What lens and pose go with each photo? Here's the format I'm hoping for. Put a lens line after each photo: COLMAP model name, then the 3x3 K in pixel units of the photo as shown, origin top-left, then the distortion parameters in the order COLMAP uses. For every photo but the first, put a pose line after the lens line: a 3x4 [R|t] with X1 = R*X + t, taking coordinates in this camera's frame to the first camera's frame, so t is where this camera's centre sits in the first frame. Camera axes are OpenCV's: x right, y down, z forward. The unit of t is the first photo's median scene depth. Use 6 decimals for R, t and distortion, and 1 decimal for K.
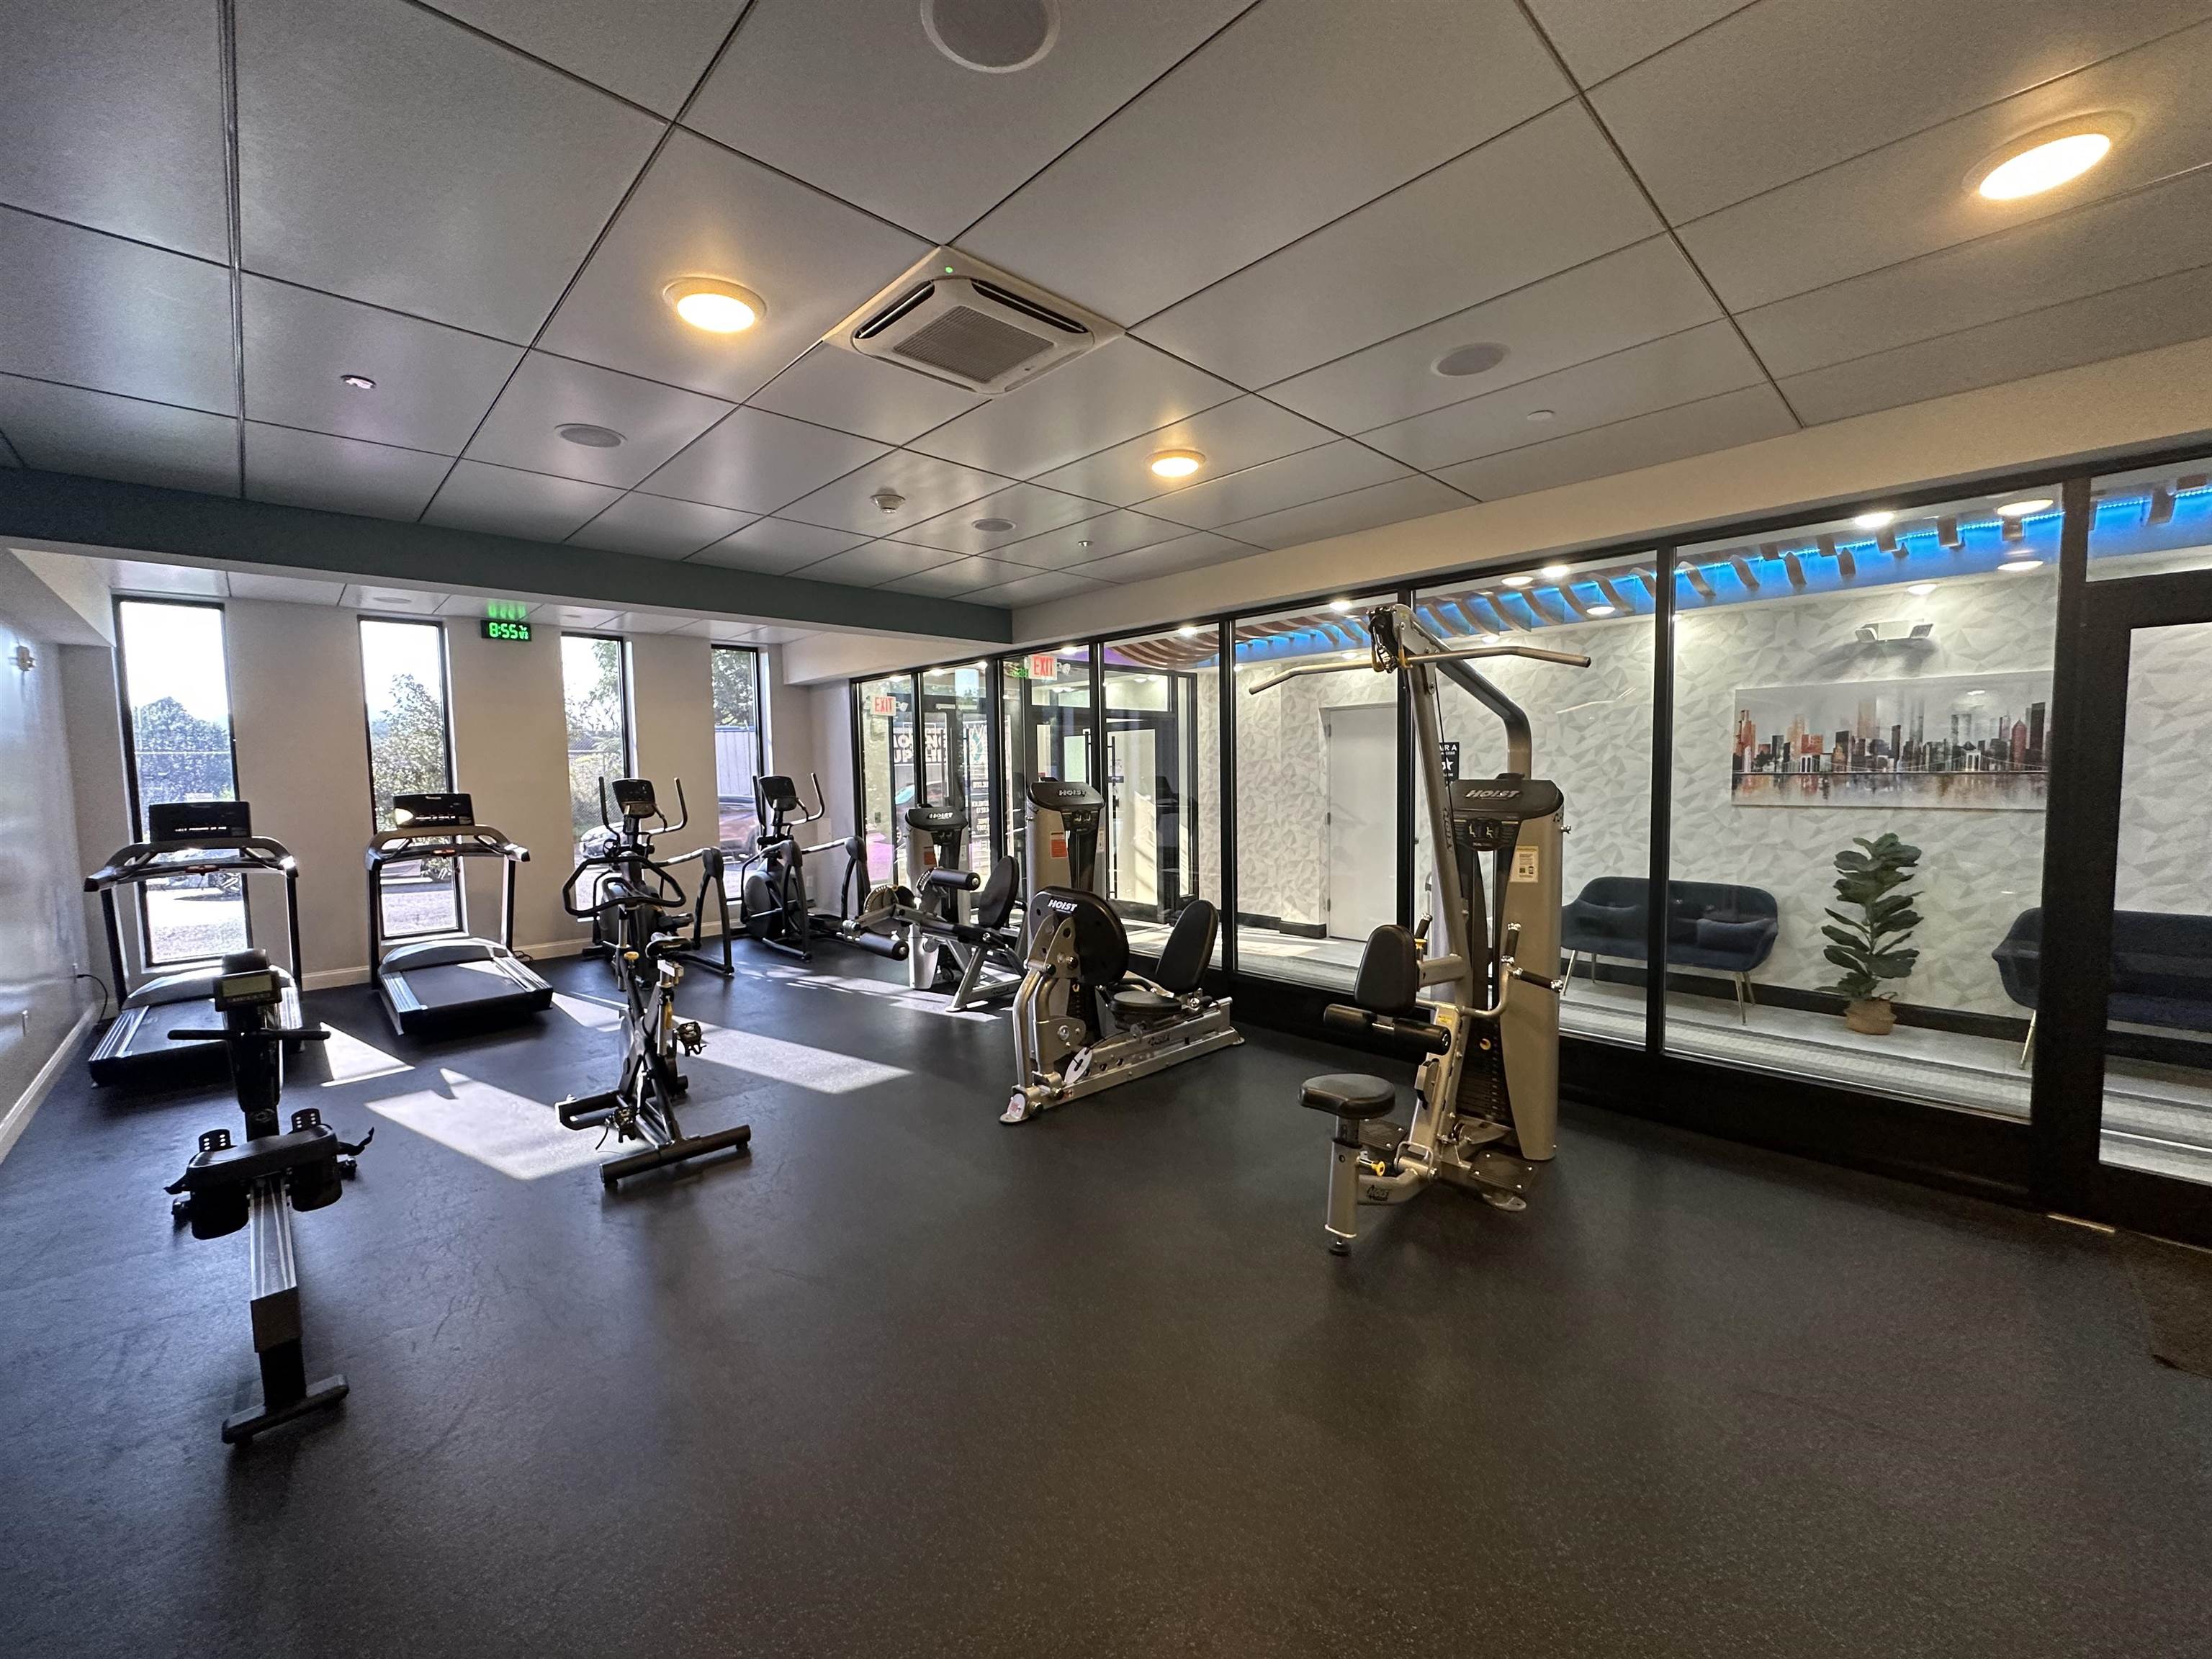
lens RADIAL K [[882.5, 0, 1109.7], [0, 882.5, 826.7], [0, 0, 1]] dist [-0.002785, 0.000356]
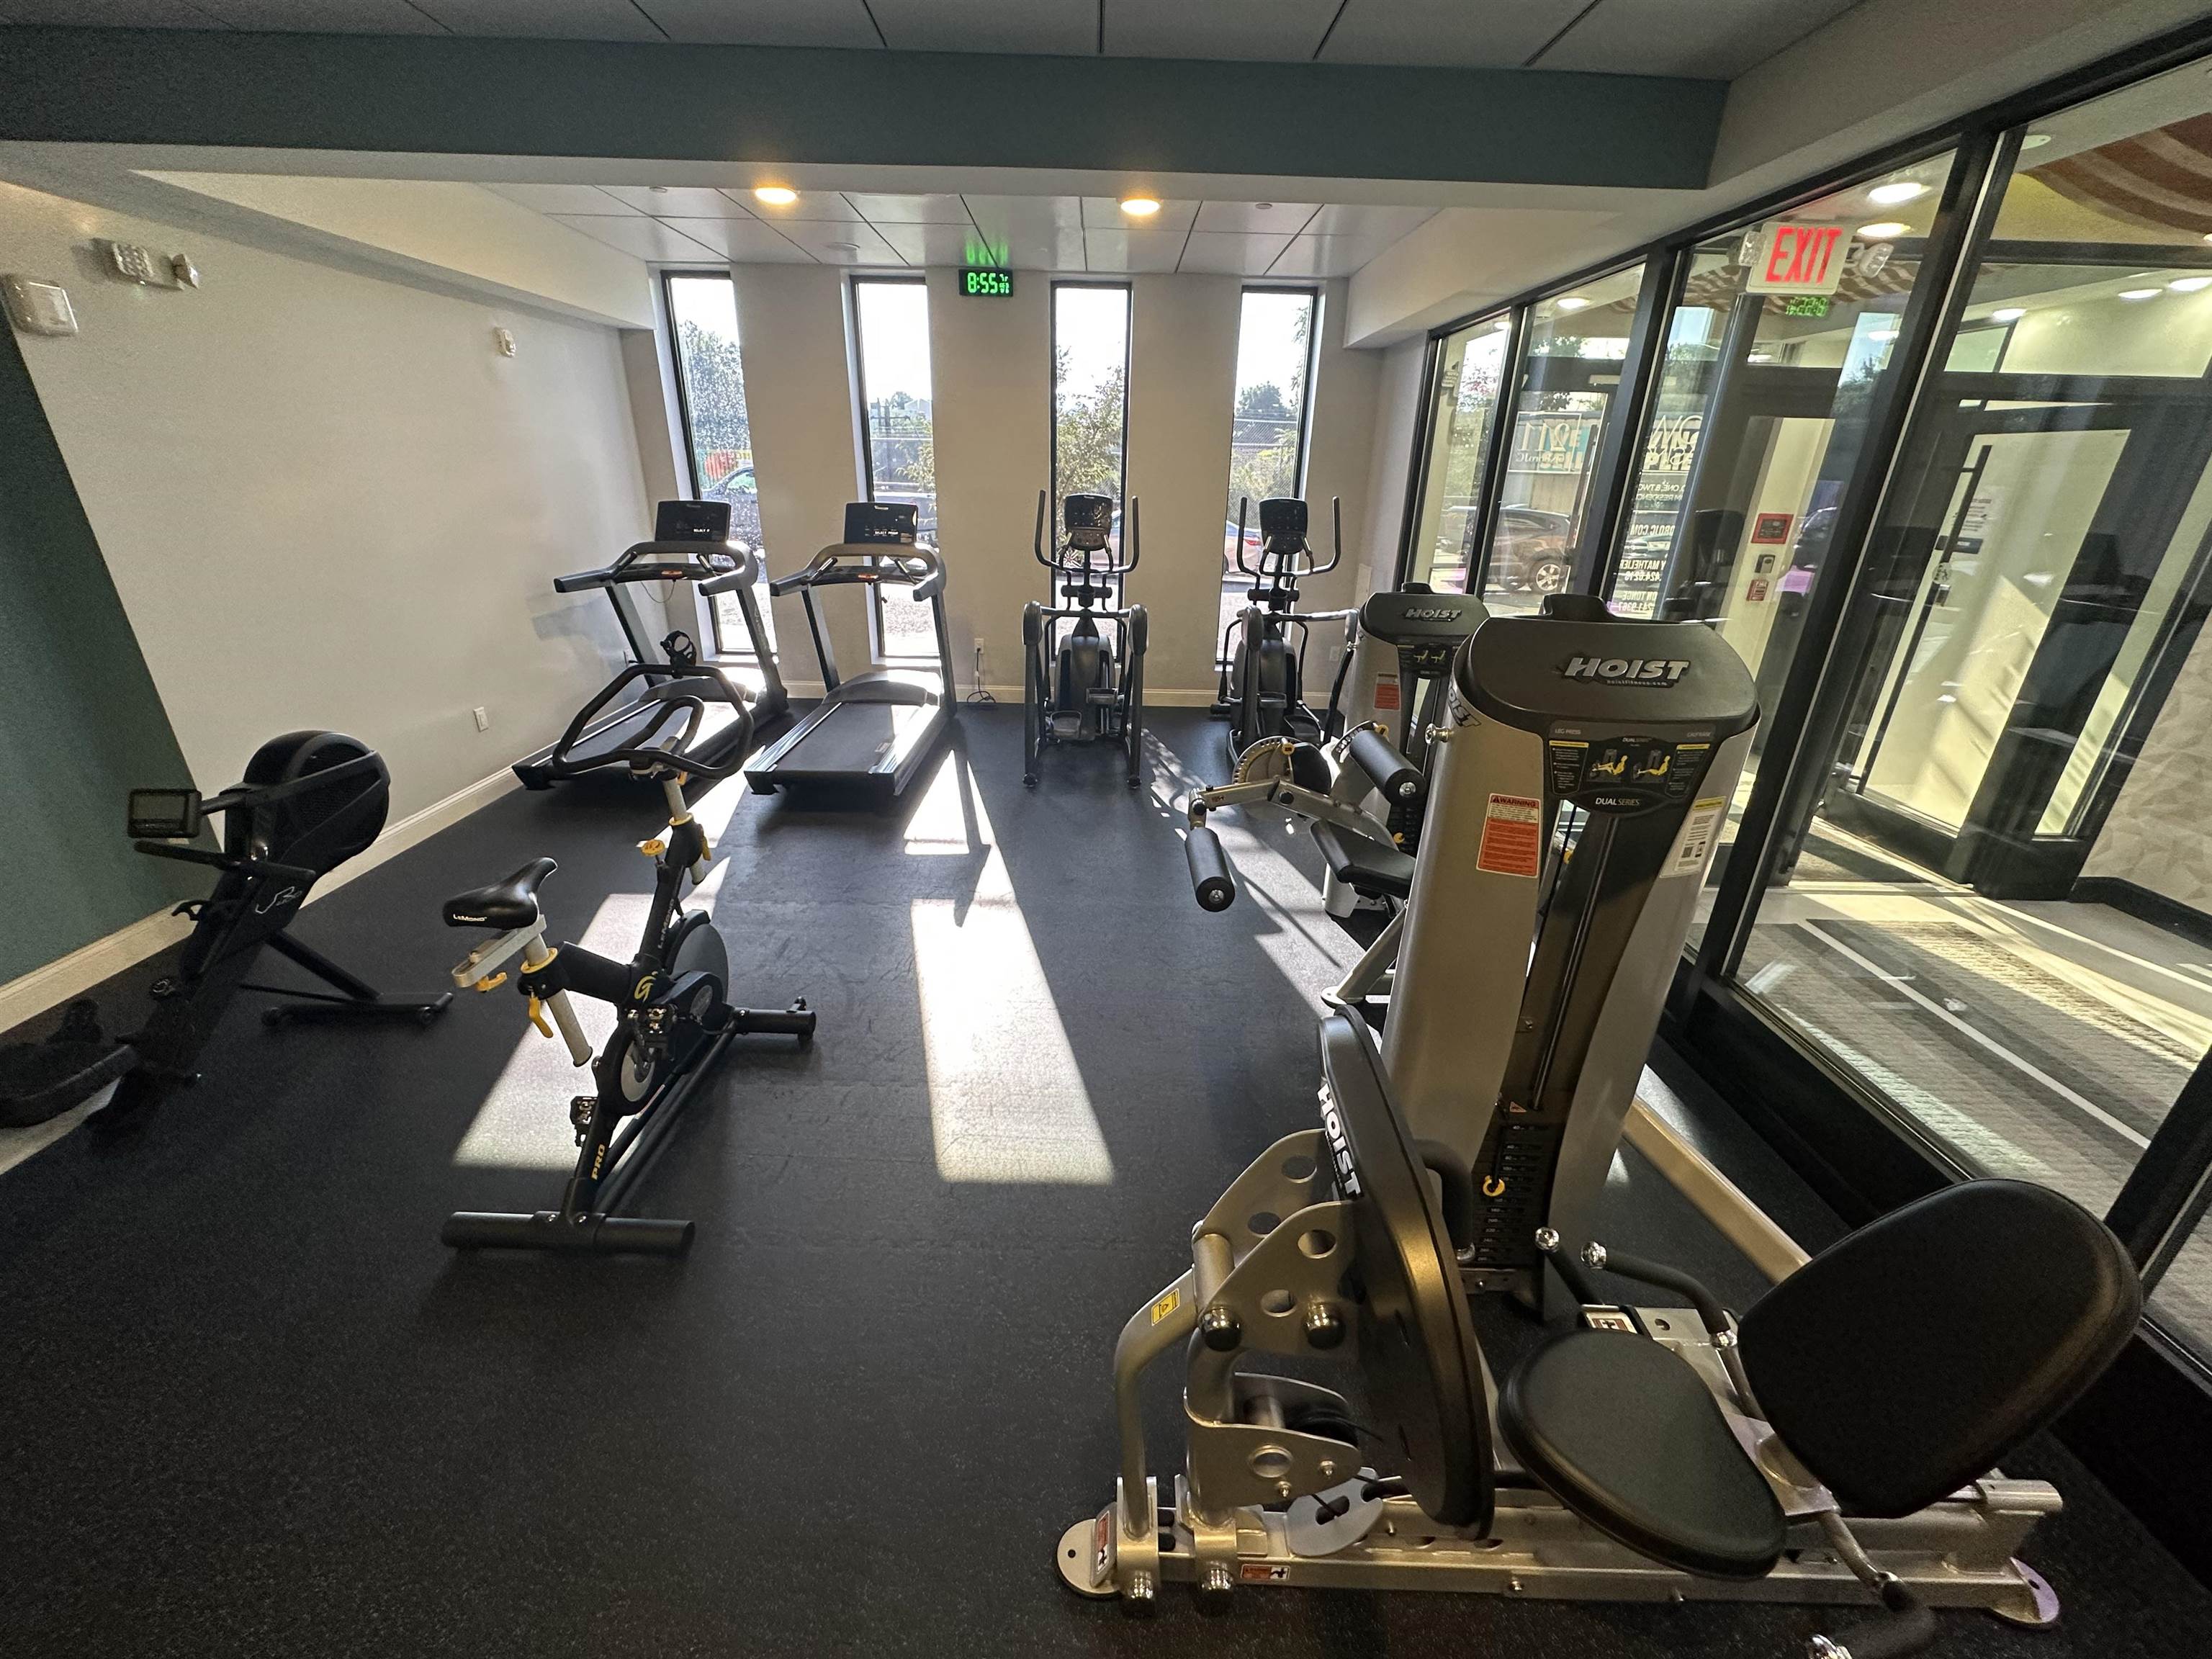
lens RADIAL K [[882.5, 0, 1097.7], [0, 882.5, 827.4], [0, 0, 1]] dist [-0.002785, 0.000356]
pose [[0.720048, 0.294279, -0.628435, 0.027638], [-0.080408, 0.934907, 0.345663, -0.067400], [0.689250, -0.198363, 0.696840, 0.583155]]
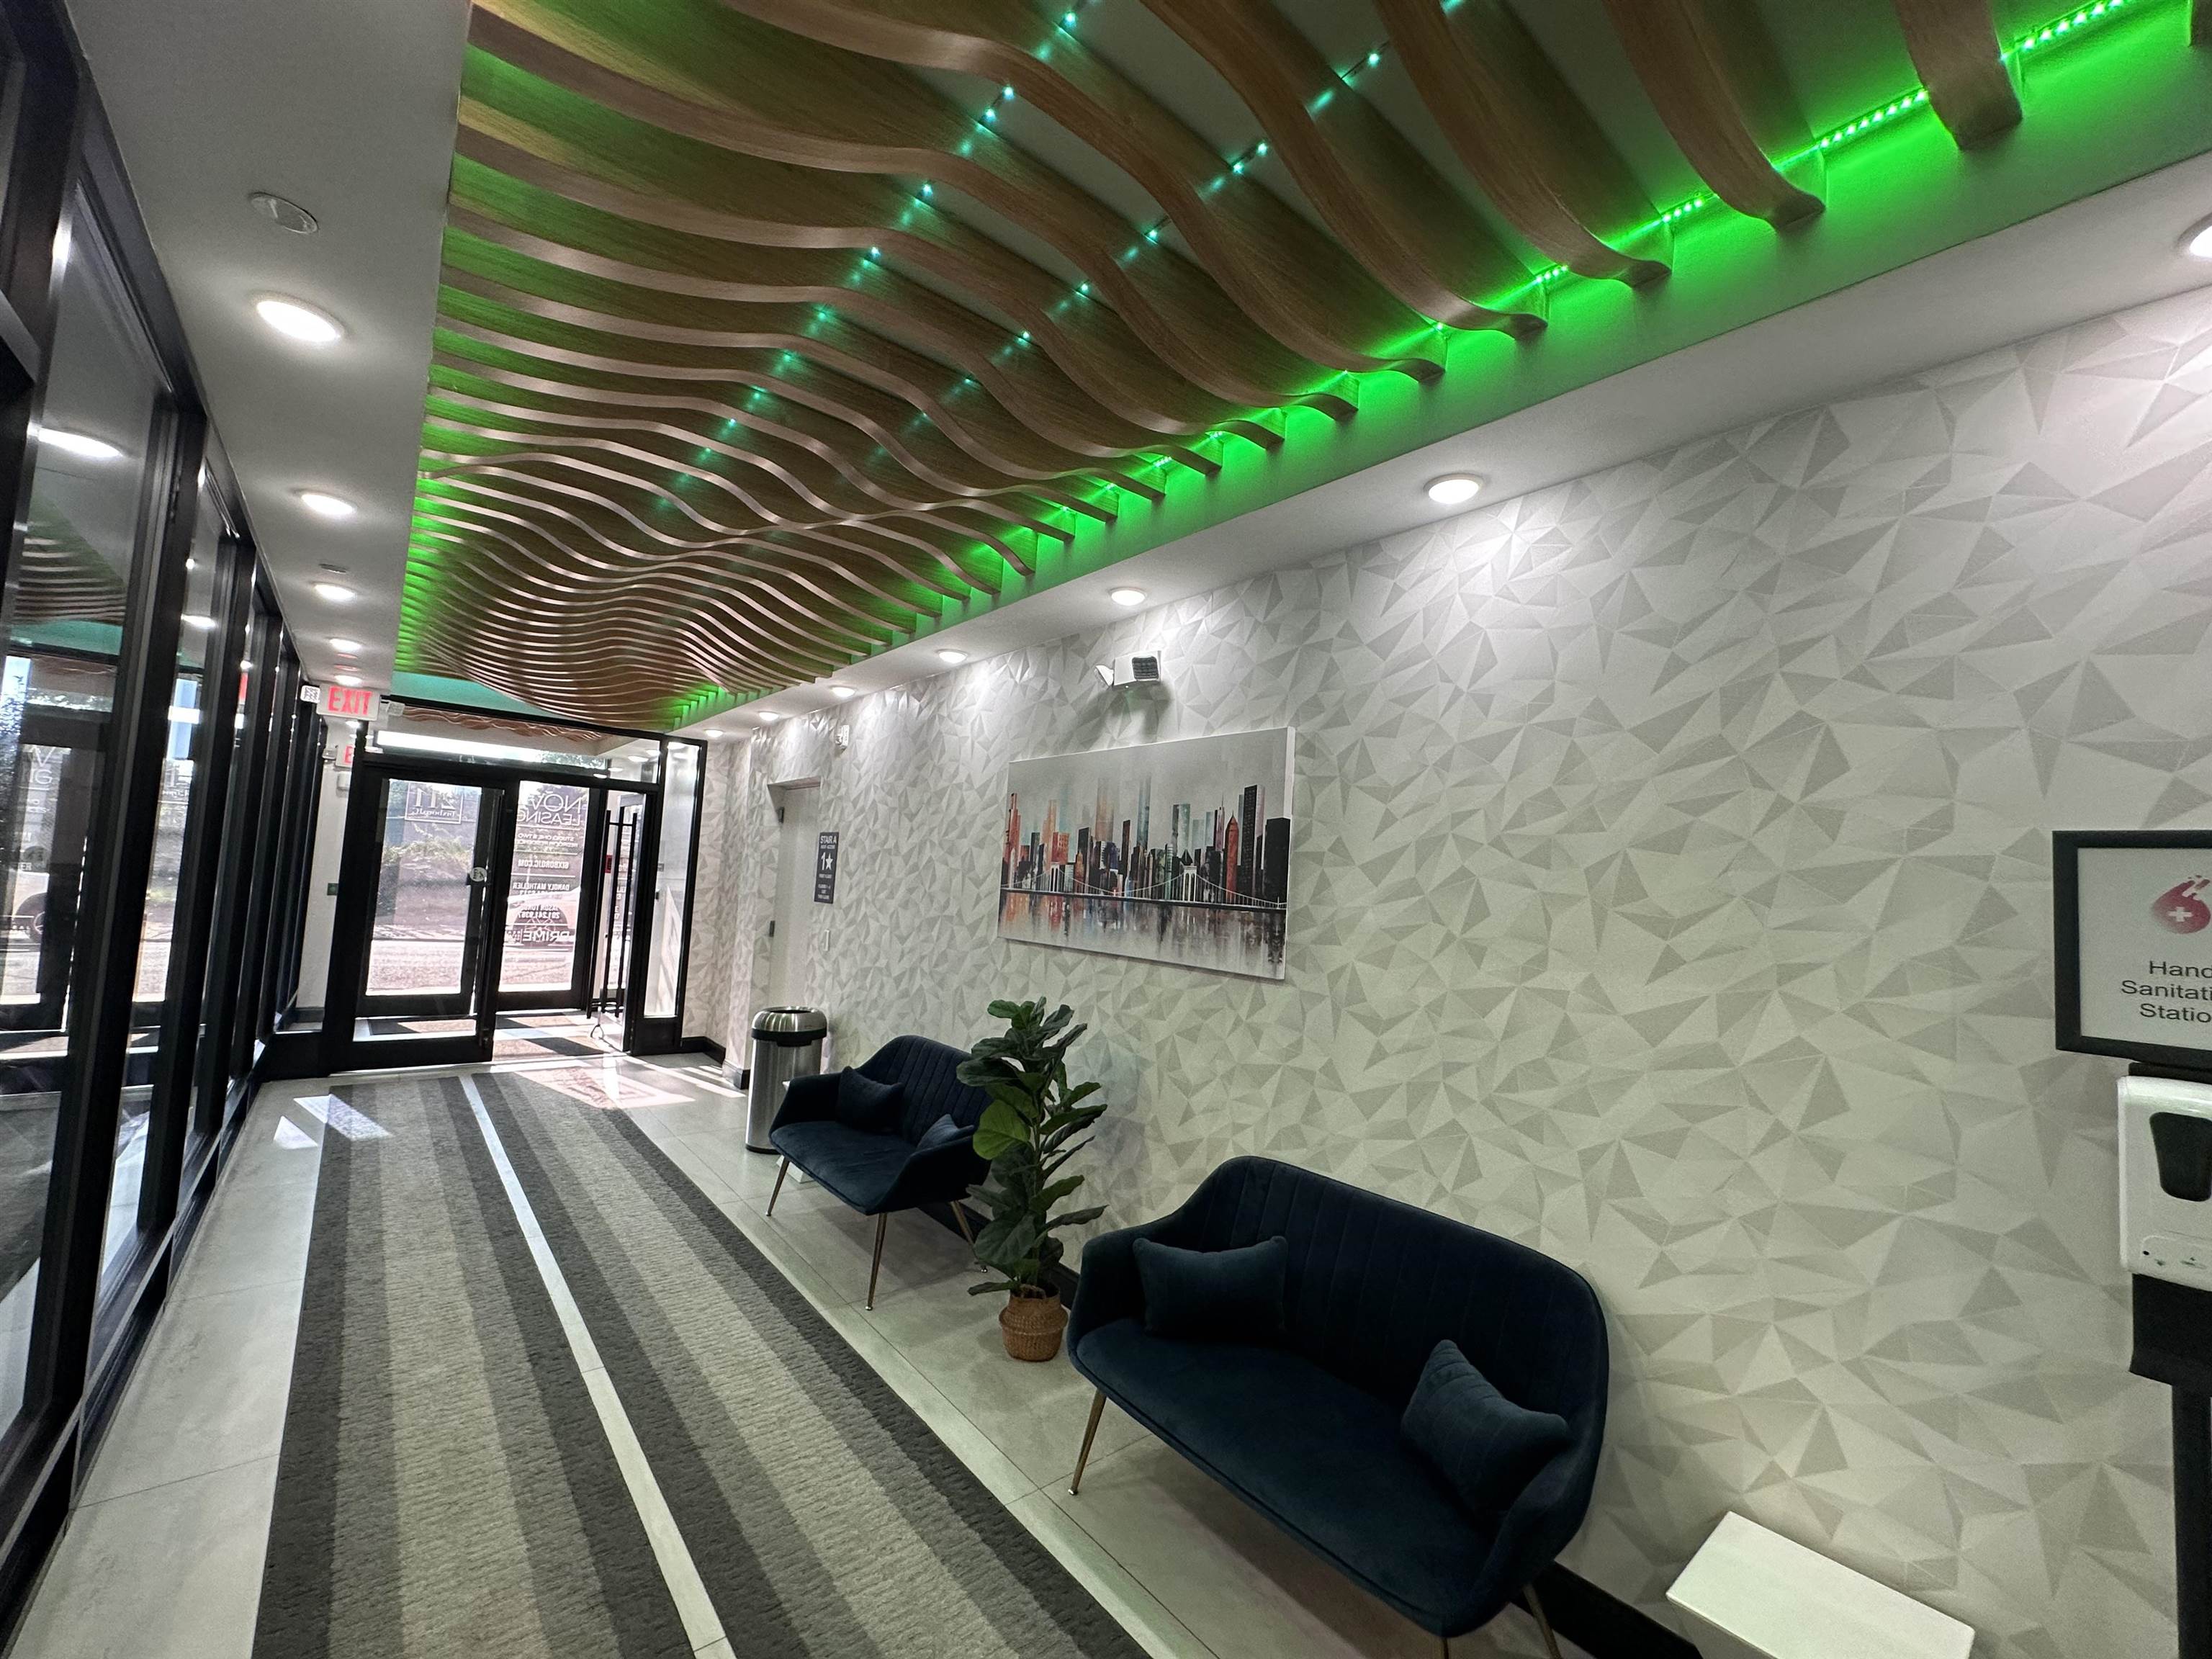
lens RADIAL K [[882.5, 0, 1105.6], [0, 882.5, 825.5], [0, 0, 1]] dist [-0.002785, 0.000356]
pose [[0.994786, 0.069635, -0.074513, 0.856730], [-0.079155, 0.987874, -0.133564, -0.026678], [0.064308, 0.138766, 0.988235, 0.366550]]
